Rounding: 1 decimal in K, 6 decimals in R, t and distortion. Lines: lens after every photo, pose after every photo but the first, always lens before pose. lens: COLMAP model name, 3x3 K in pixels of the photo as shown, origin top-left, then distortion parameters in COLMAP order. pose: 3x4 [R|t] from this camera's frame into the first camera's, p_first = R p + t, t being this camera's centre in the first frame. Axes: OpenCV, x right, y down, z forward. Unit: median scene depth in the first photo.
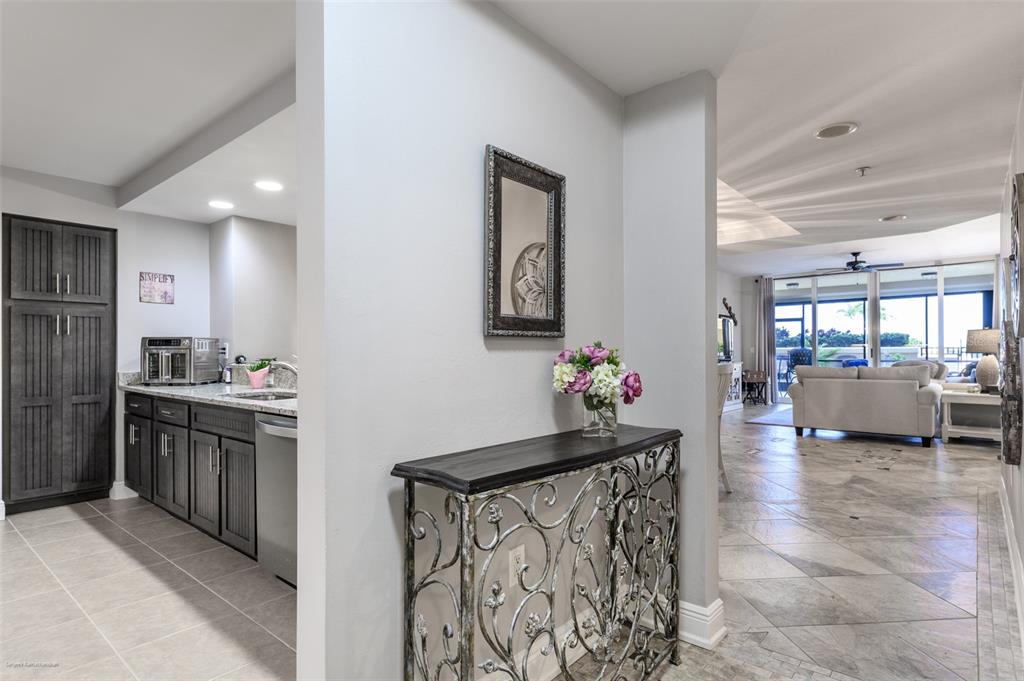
lens RADIAL K [[538.6, 0, 514.7], [0, 538.6, 350.1], [0, 0, 1]] dist [0.001535, 0.003099]
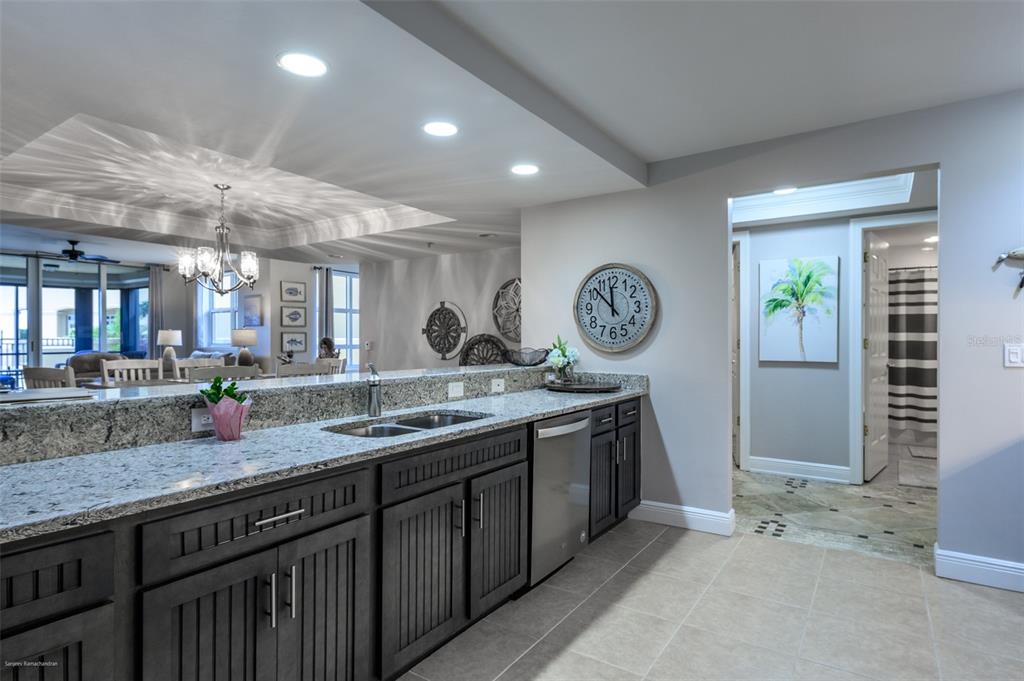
lens RADIAL K [[538.6, 0, 523.6], [0, 538.6, 338.7], [0, 0, 1]] dist [0.001535, 0.003099]
pose [[-0.115559, 0.004375, 0.993291, -0.956341], [-0.003392, 0.999983, -0.004799, -0.016980], [-0.993295, -0.003924, -0.115542, 0.766556]]
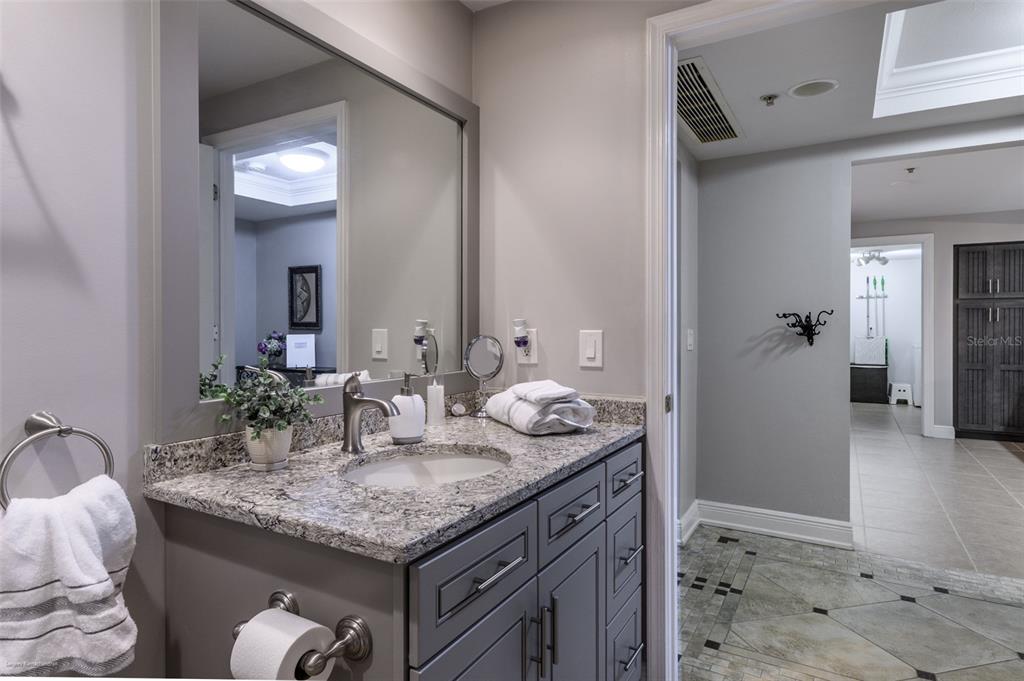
lens RADIAL K [[538.6, 0, 479.6], [0, 538.6, 328.1], [0, 0, 1]] dist [0.001535, 0.003099]
pose [[0.107320, 0.008174, -0.994191, 0.444788], [0.004551, 0.999952, 0.008713, -0.029064], [0.994214, -0.005460, 0.107277, -0.512281]]
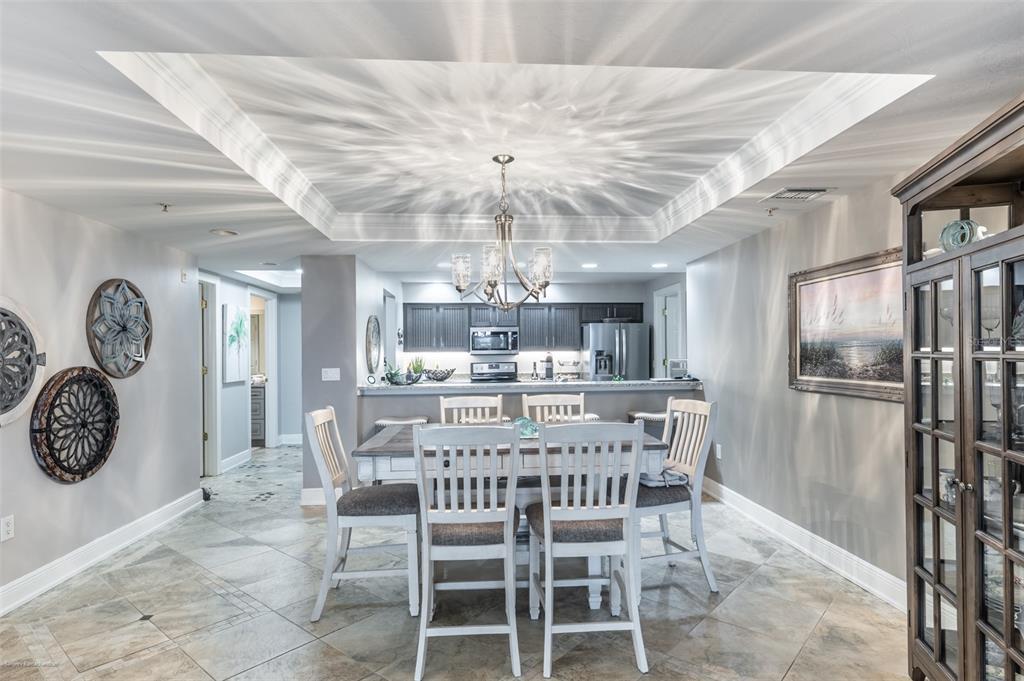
lens RADIAL K [[538.6, 0, 519.7], [0, 538.6, 354.9], [0, 0, 1]] dist [0.001535, 0.003099]
pose [[-0.712497, 0.014047, -0.701534, 0.738057], [0.014367, 0.999882, 0.005429, -0.052420], [0.701528, -0.006210, -0.712615, 1.818825]]
